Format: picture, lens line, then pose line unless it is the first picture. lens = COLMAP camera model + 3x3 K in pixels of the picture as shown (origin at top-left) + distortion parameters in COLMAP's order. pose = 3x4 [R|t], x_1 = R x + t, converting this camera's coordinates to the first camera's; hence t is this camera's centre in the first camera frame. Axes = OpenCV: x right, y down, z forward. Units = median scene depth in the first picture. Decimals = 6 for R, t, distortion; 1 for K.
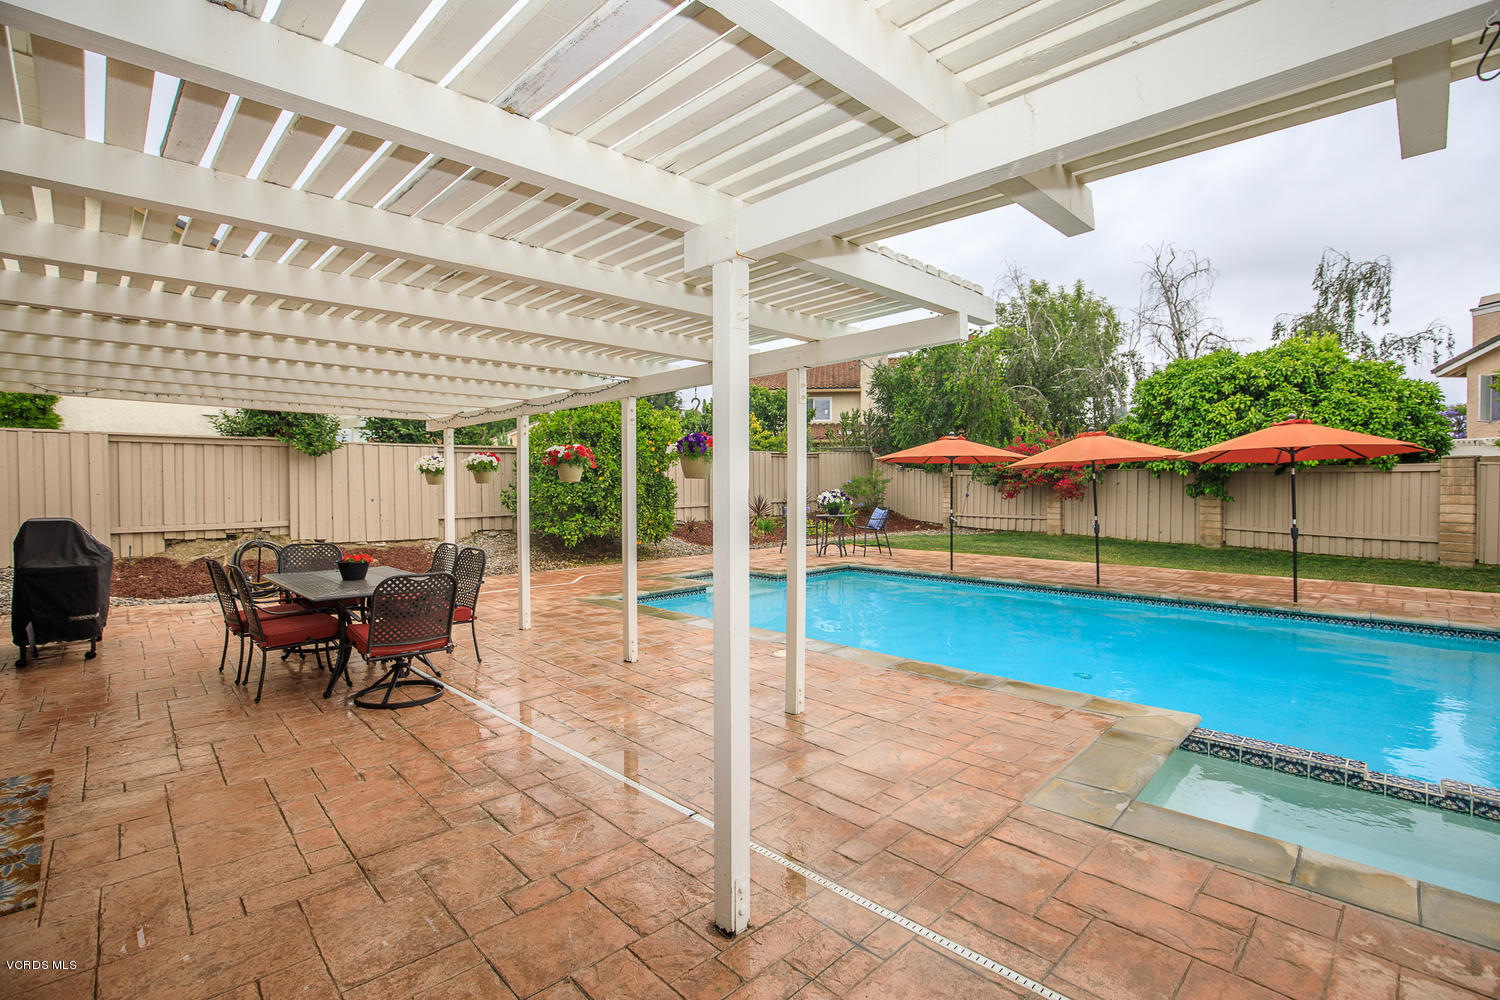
lens RADIAL K [[674.9, 0, 762.4], [0, 674.9, 499.4], [0, 0, 1]] dist [-0.001534, 0.000975]
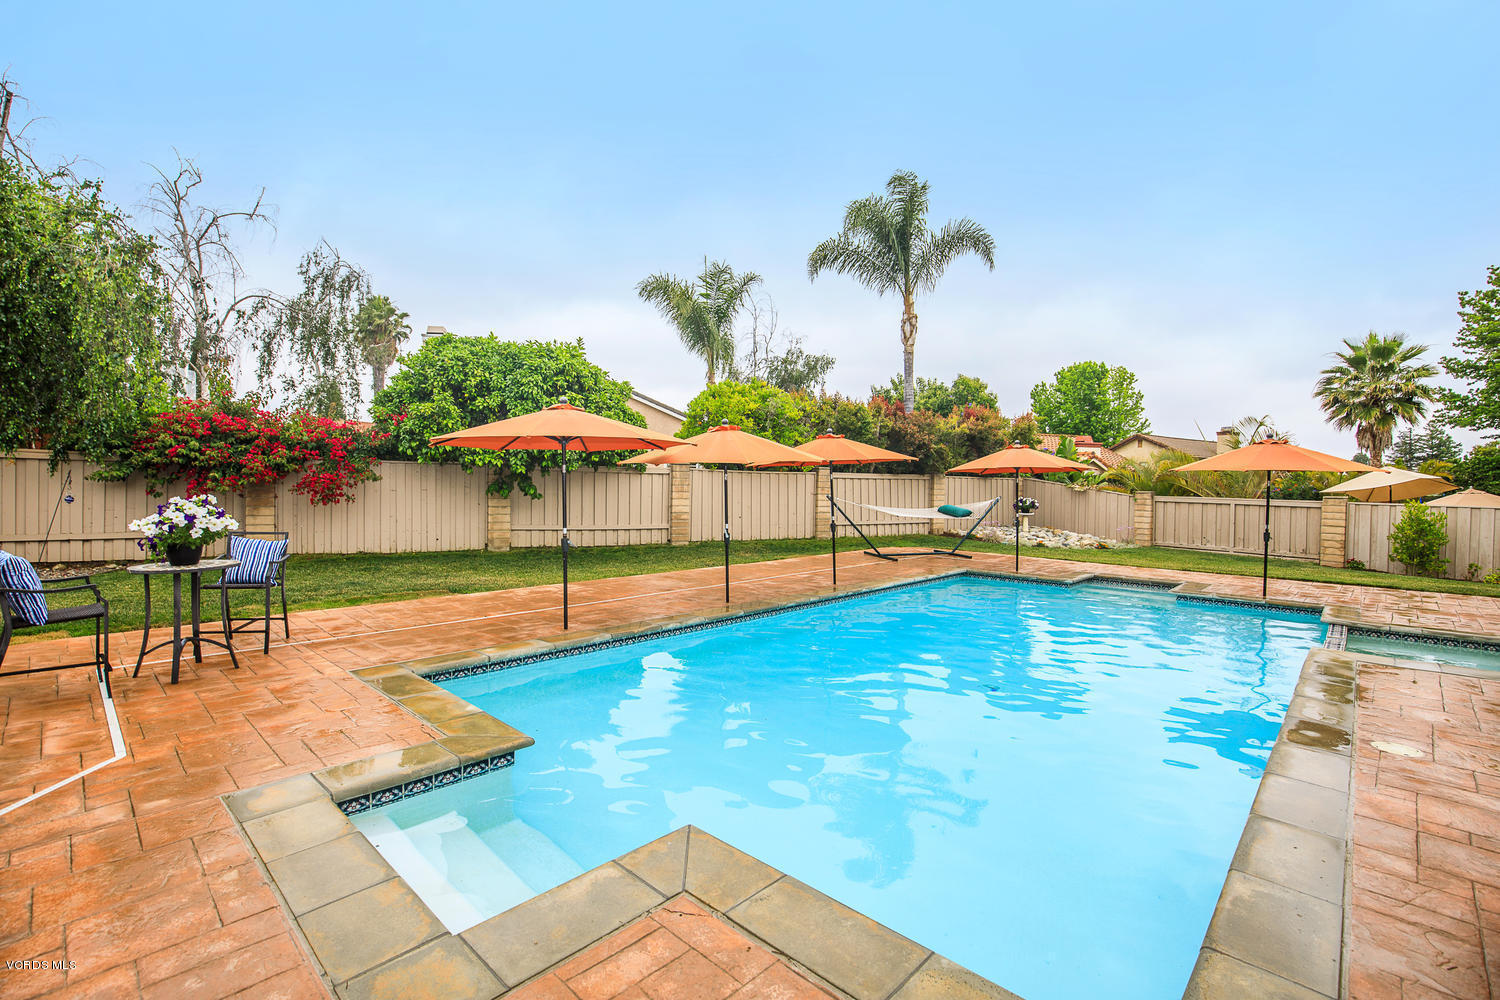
lens RADIAL K [[693.3, 0, 744.3], [0, 693.3, 514.9], [0, 0, 1]] dist [-0.025798, 0.000172]
pose [[-0.007365, -0.044920, 0.998963, -0.288504], [0.007675, 0.998959, 0.044977, -0.018679], [-0.999943, 0.007998, -0.007013, 0.714107]]
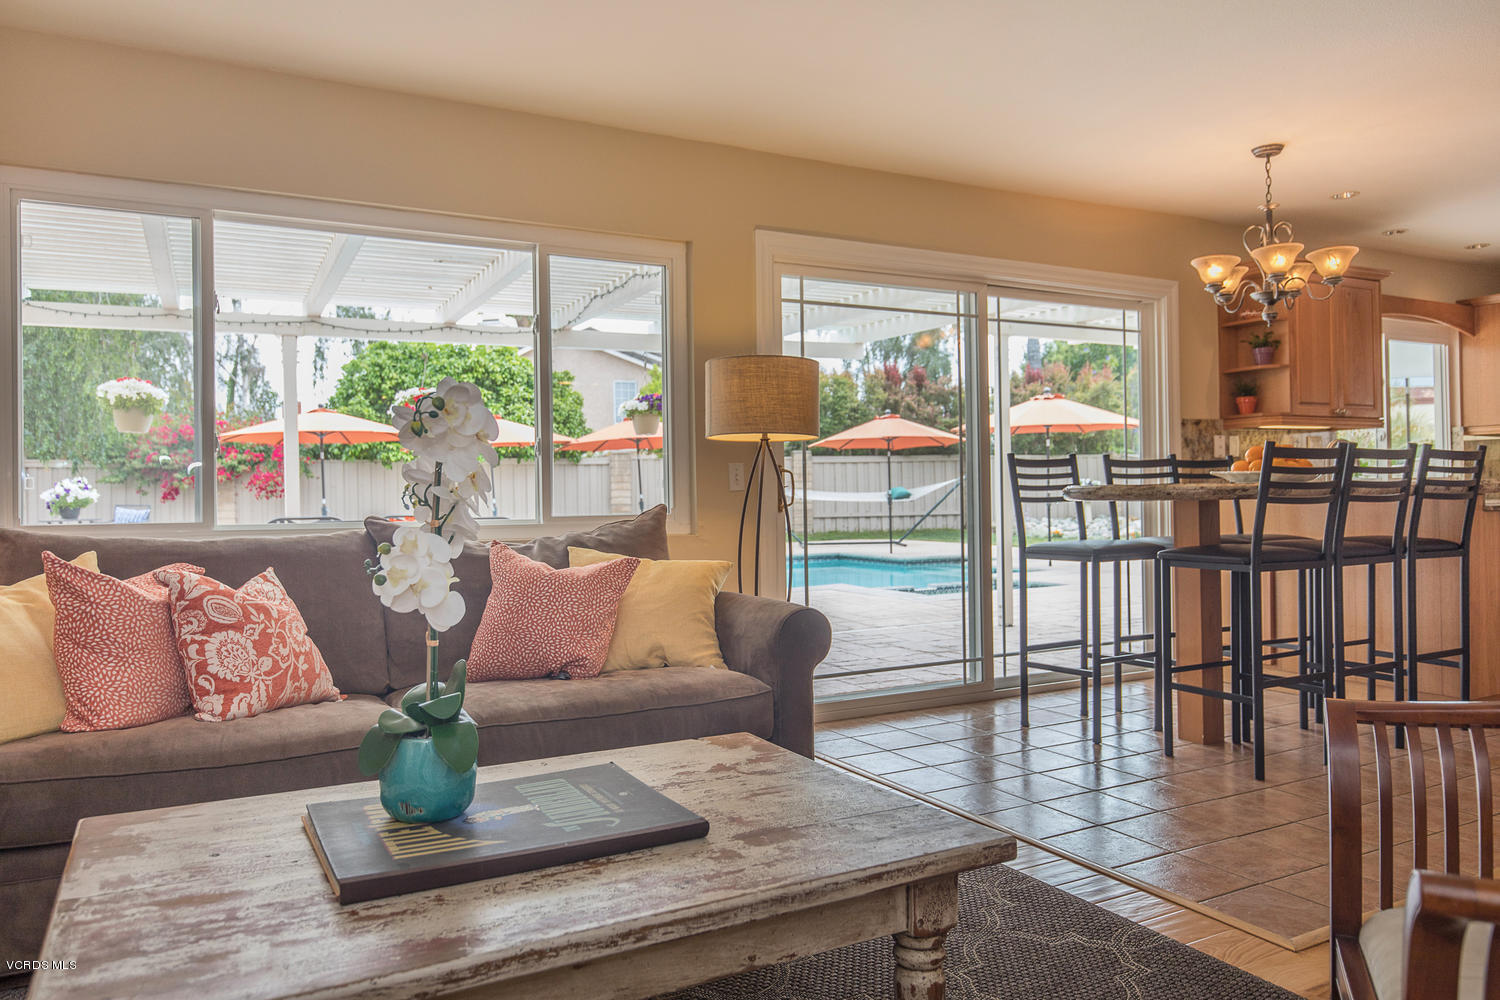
lens RADIAL K [[1053.0, 0, 743.8], [0, 1053.0, 502.3], [0, 0, 1]] dist [-0.006205, -0.006445]
pose [[0.320135, -0.012122, 0.947294, -0.637096], [0.037260, 0.999306, 0.000196, 0.031091], [-0.946639, 0.035234, 0.320364, 0.109345]]
